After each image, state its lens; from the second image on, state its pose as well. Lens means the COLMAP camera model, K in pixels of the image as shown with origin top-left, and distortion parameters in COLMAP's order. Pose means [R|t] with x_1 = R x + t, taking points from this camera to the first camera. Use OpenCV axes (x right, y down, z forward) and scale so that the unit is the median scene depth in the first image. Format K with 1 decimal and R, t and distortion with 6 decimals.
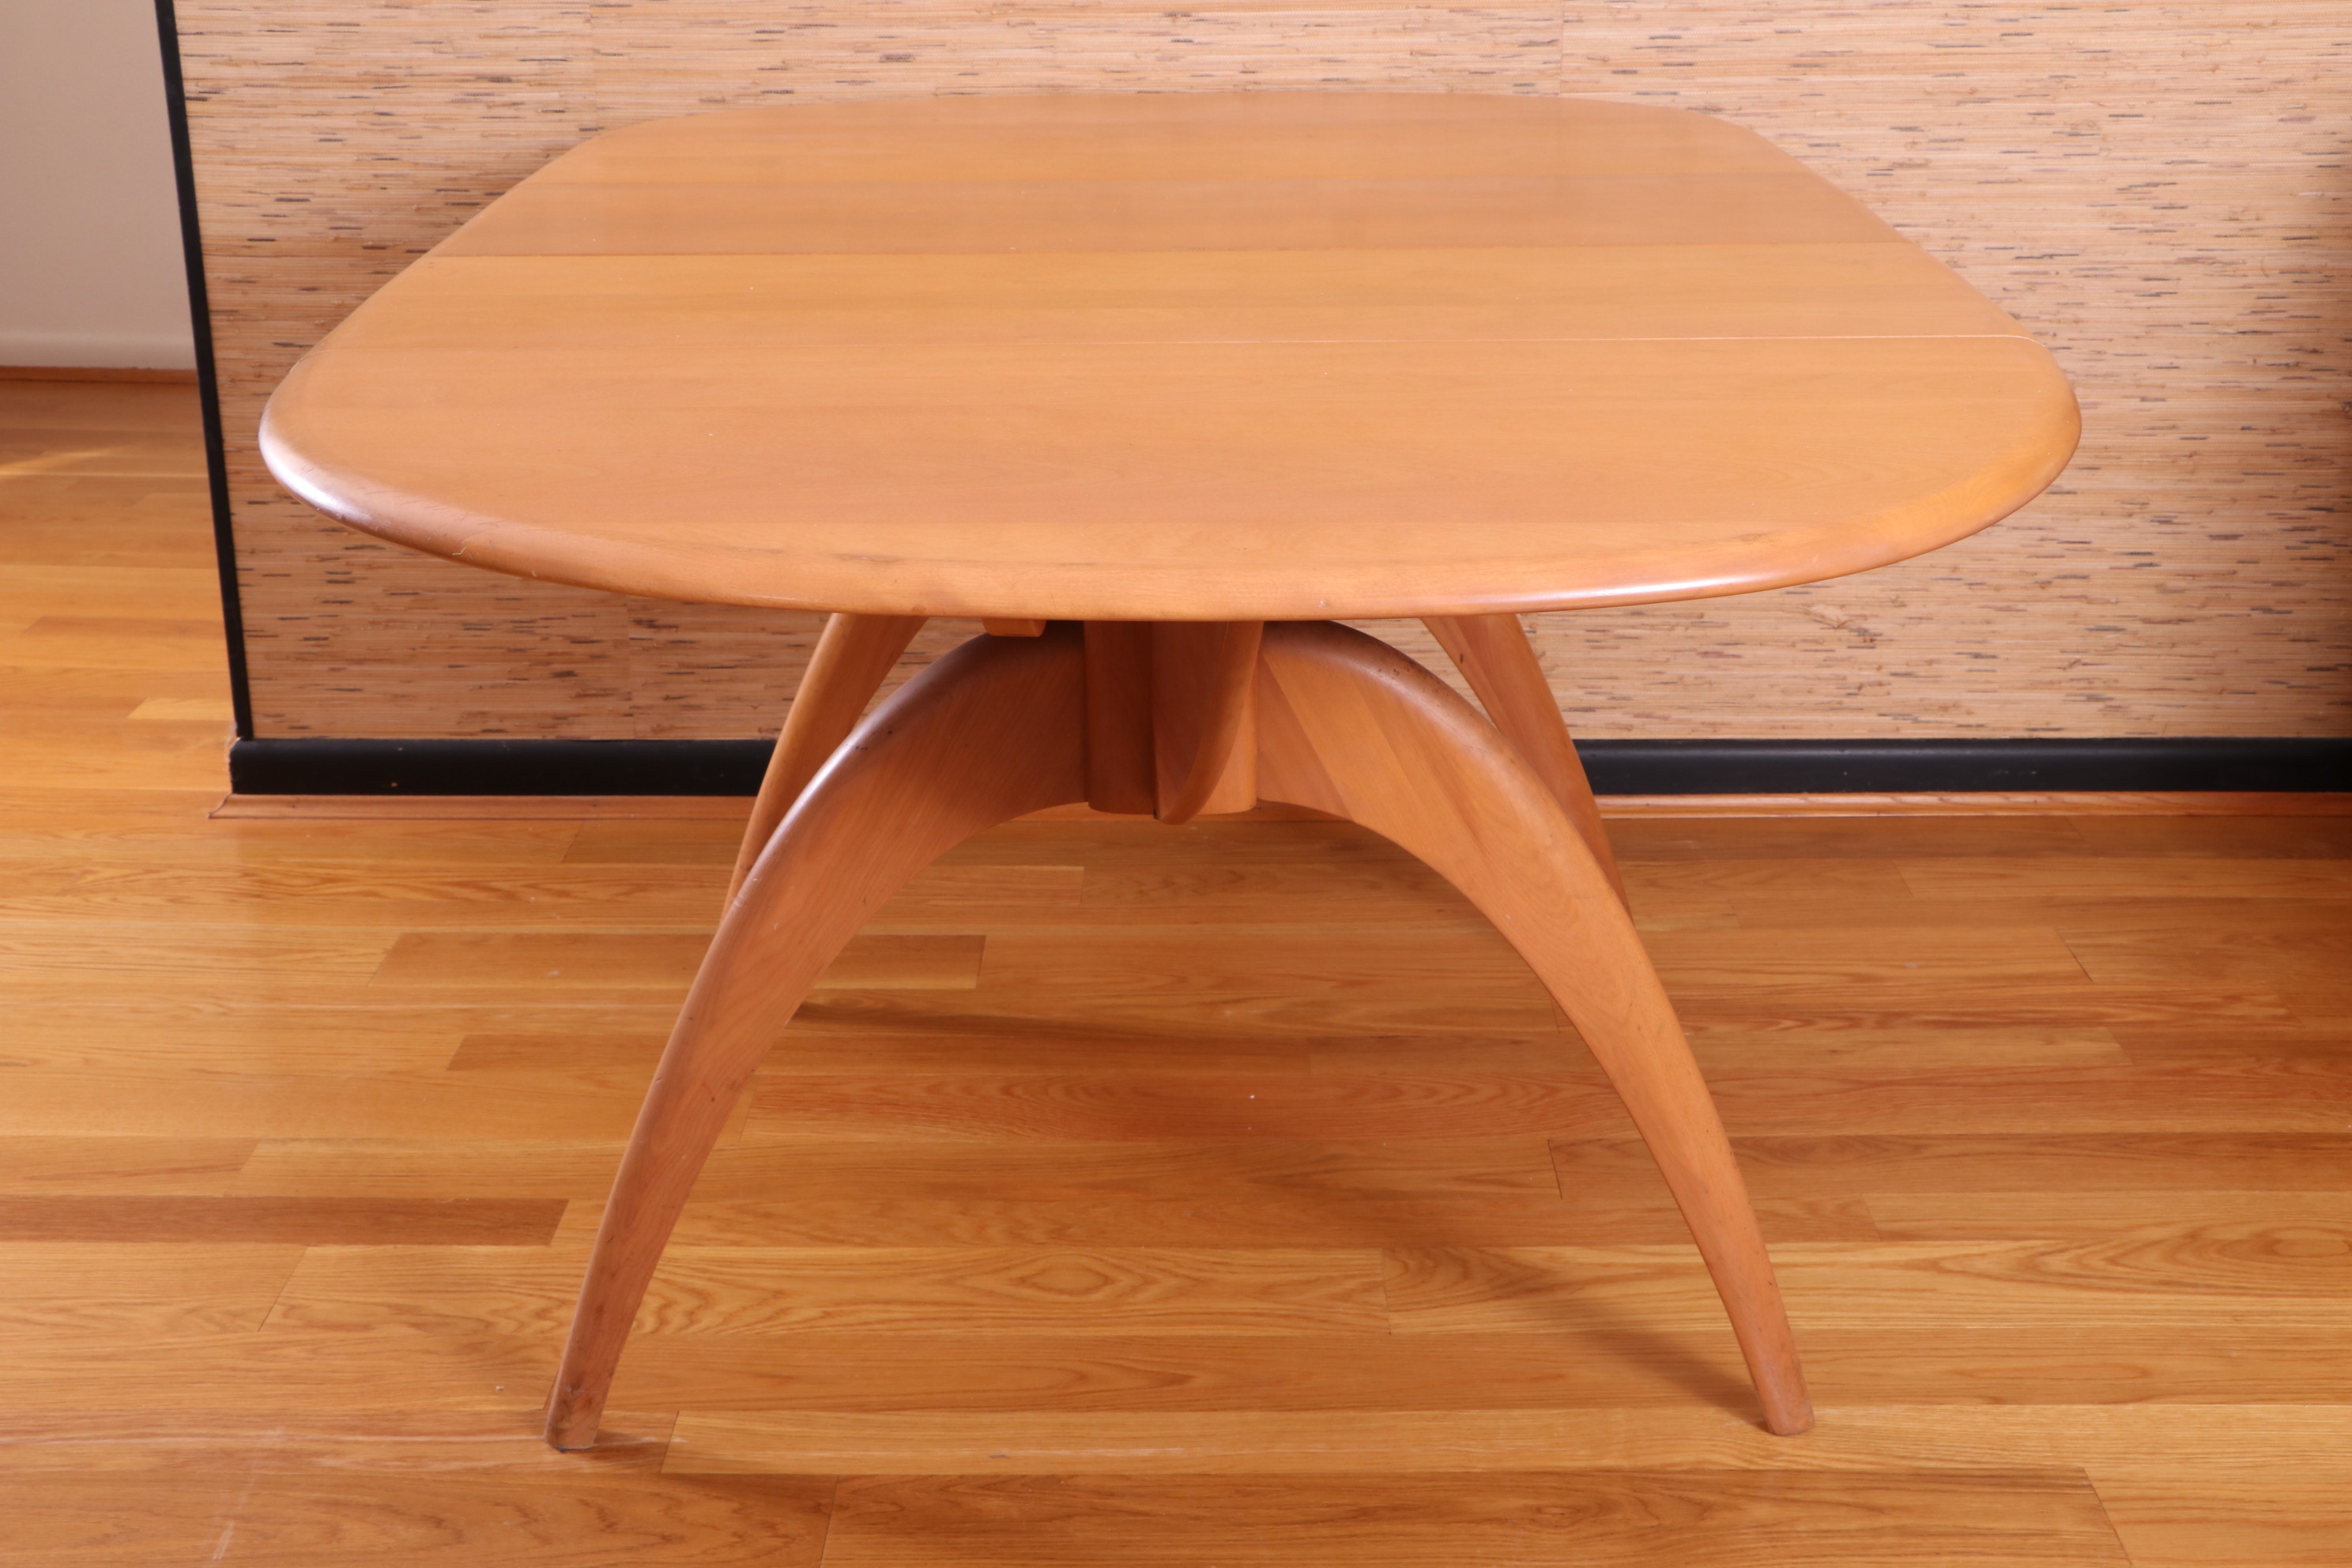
lens RADIAL K [[3196.0, 0, 1184.7], [0, 3196.0, 813.4], [0, 0, 1]] dist [0.046288, 0.000000]
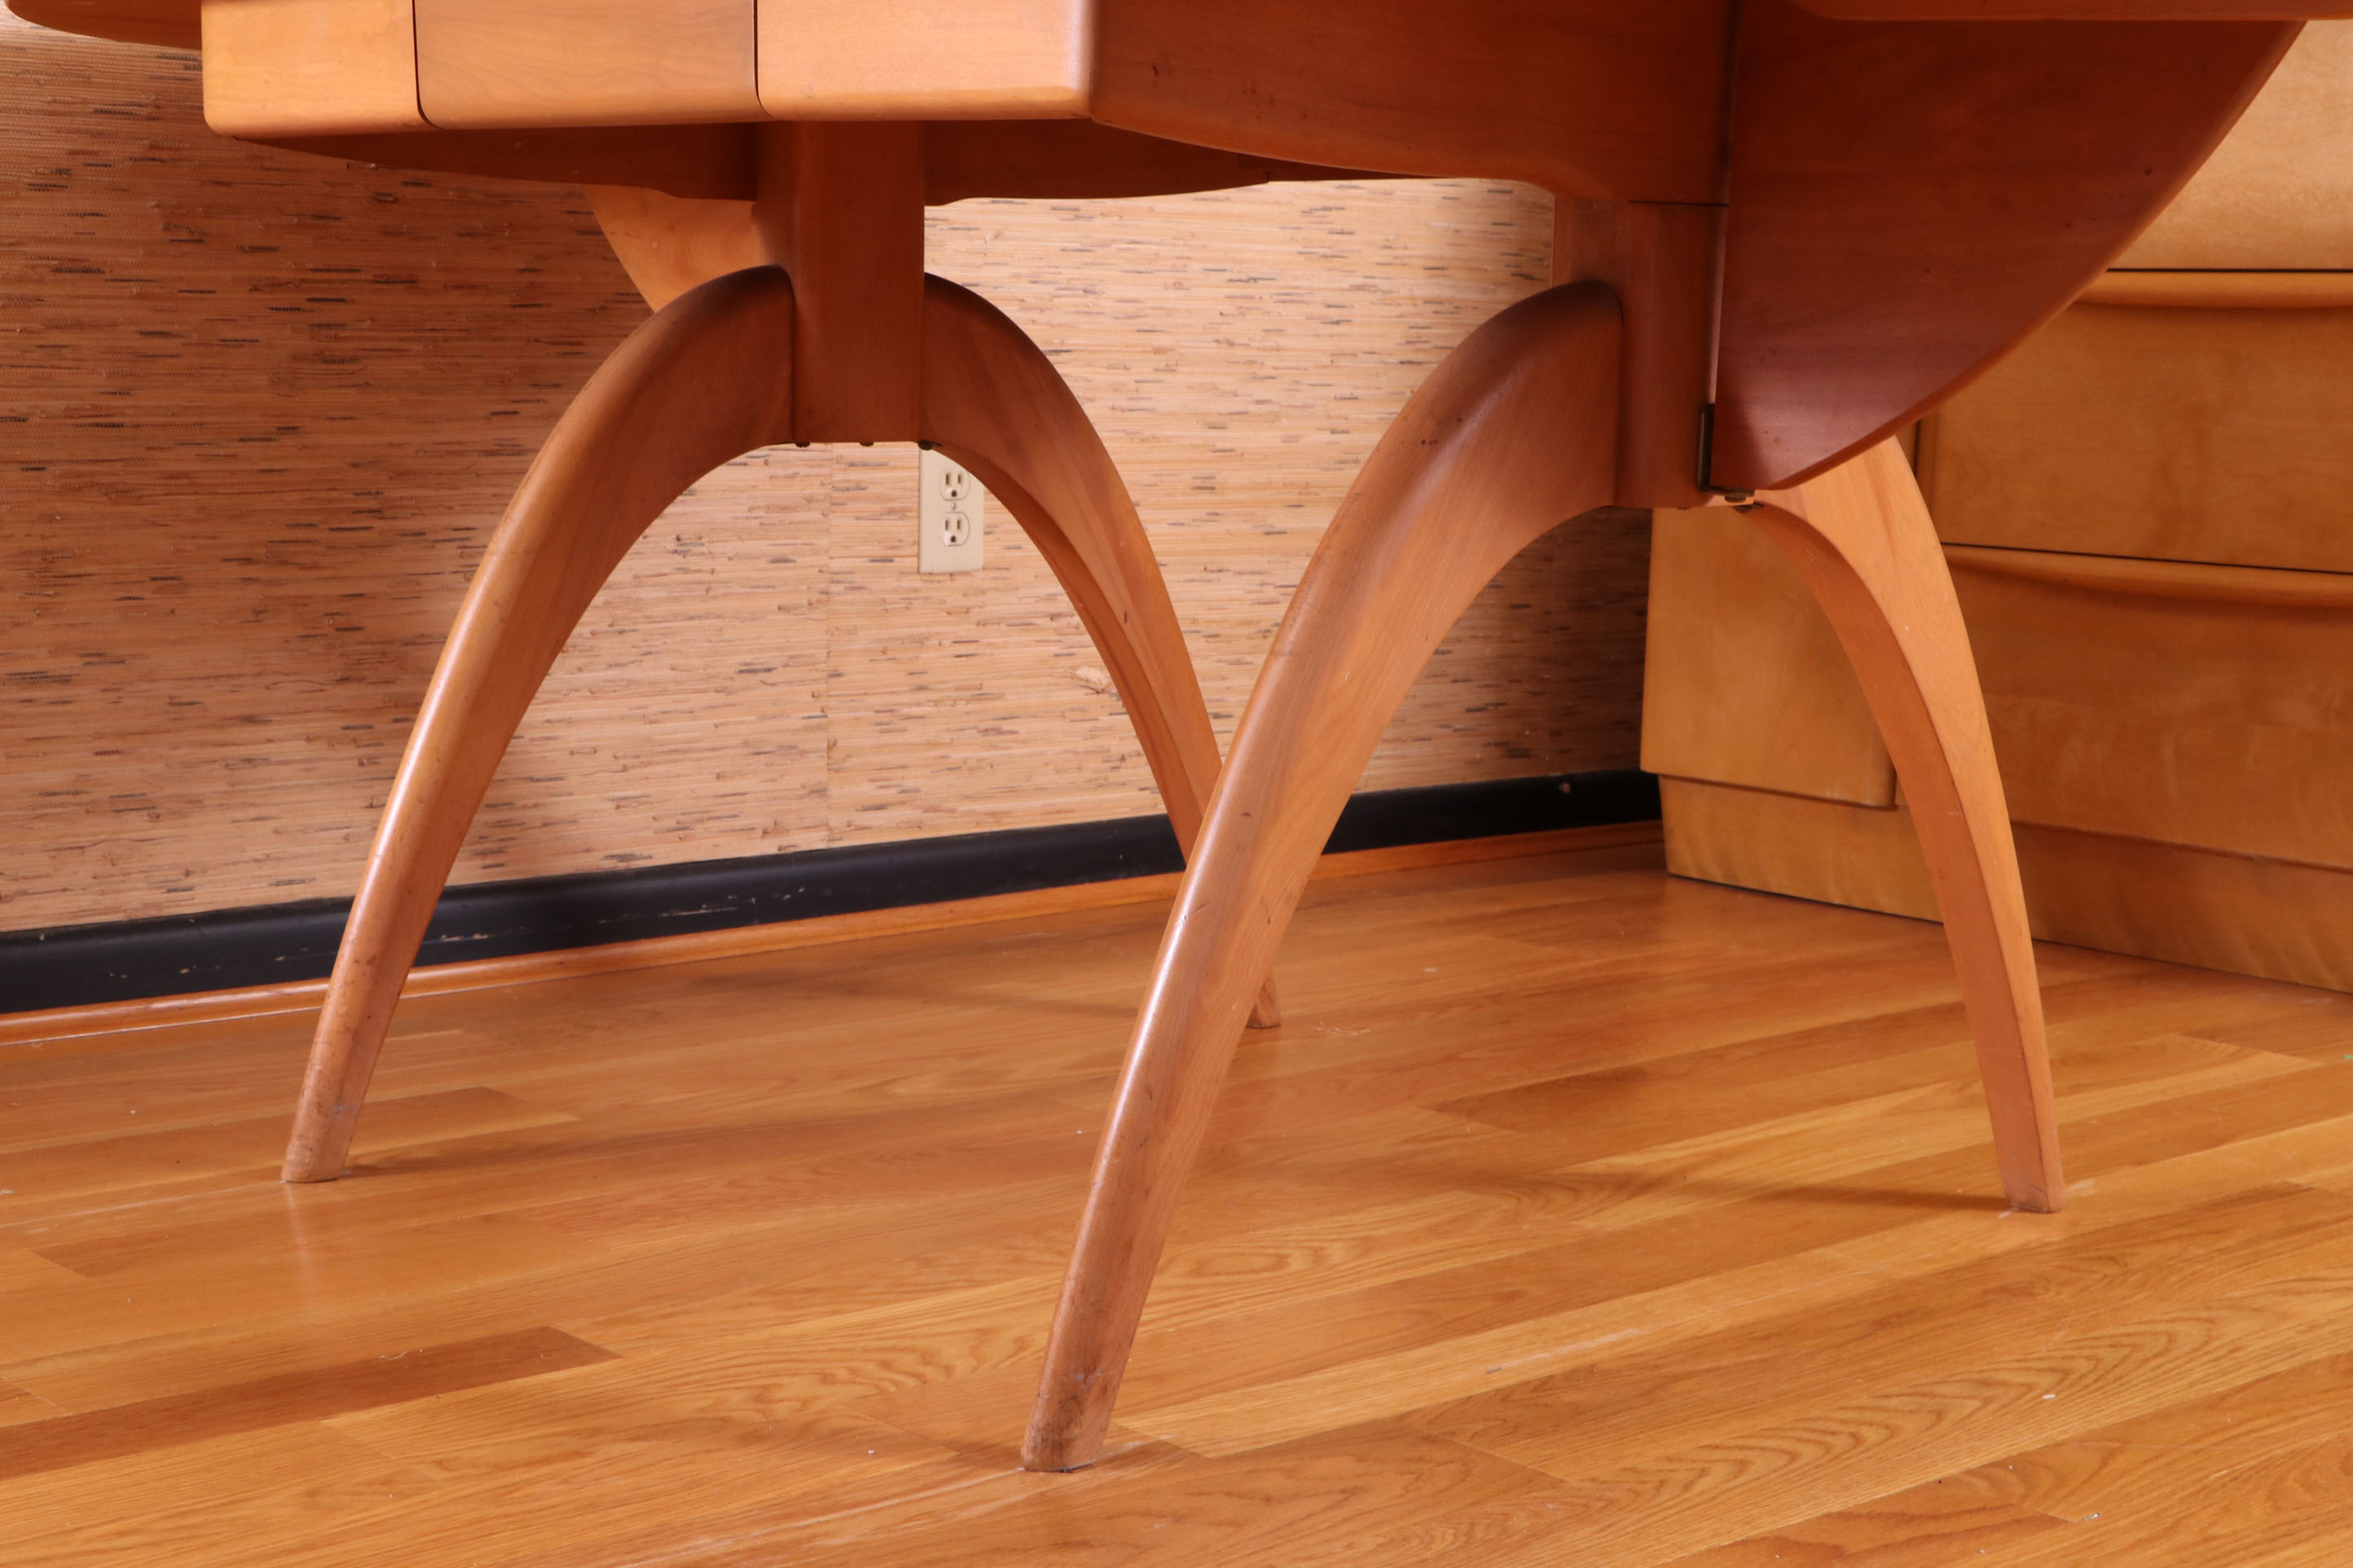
lens RADIAL K [[3822.3, 0, 1218.7], [0, 3822.3, 787.6], [0, 0, 1]] dist [0.107966, 0.000000]
pose [[0.735975, -0.067719, 0.673613, -0.522315], [0.203808, 0.970990, -0.125063, 0.114687], [-0.645602, 0.229331, 0.728426, 0.215194]]
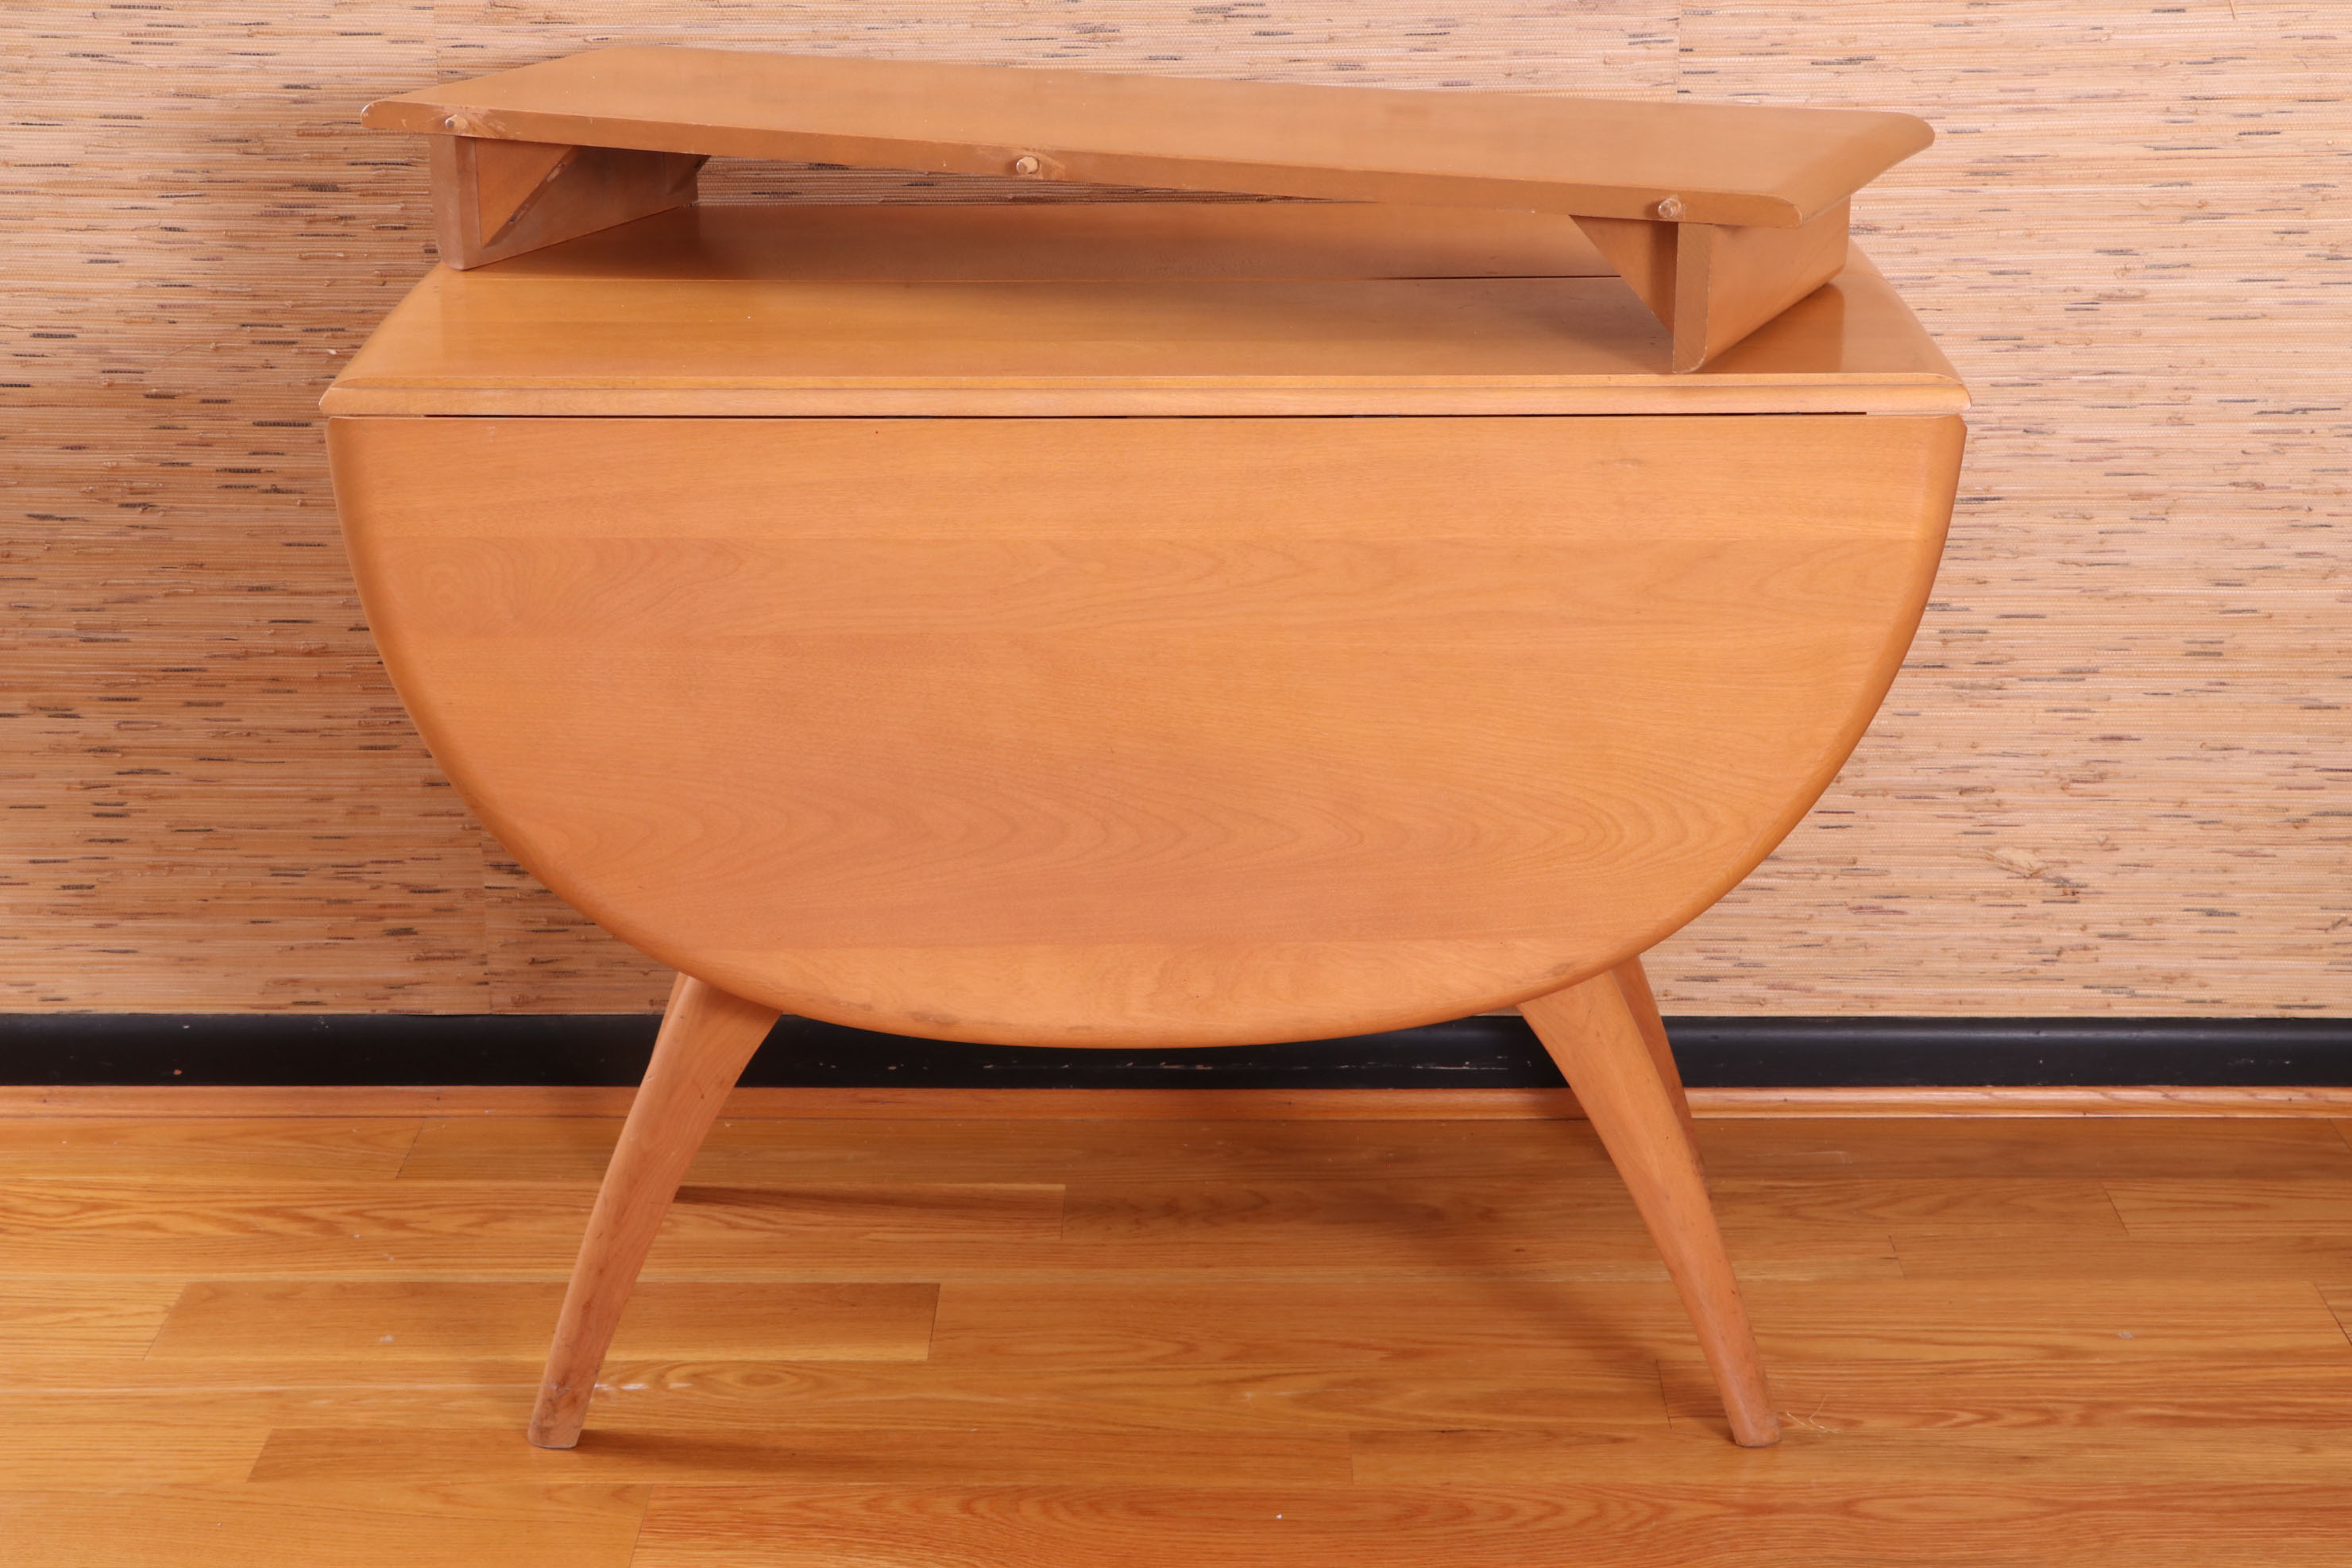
lens RADIAL K [[4222.6, 0, 1186.3], [0, 4222.6, 808.3], [0, 0, 1]] dist [0.195063, 0.000000]
pose [[0.999998, 0.001737, -0.001246, -0.000683], [-0.001765, 0.999740, -0.022729, -0.053550], [0.001206, 0.022732, 0.999741, -0.040692]]
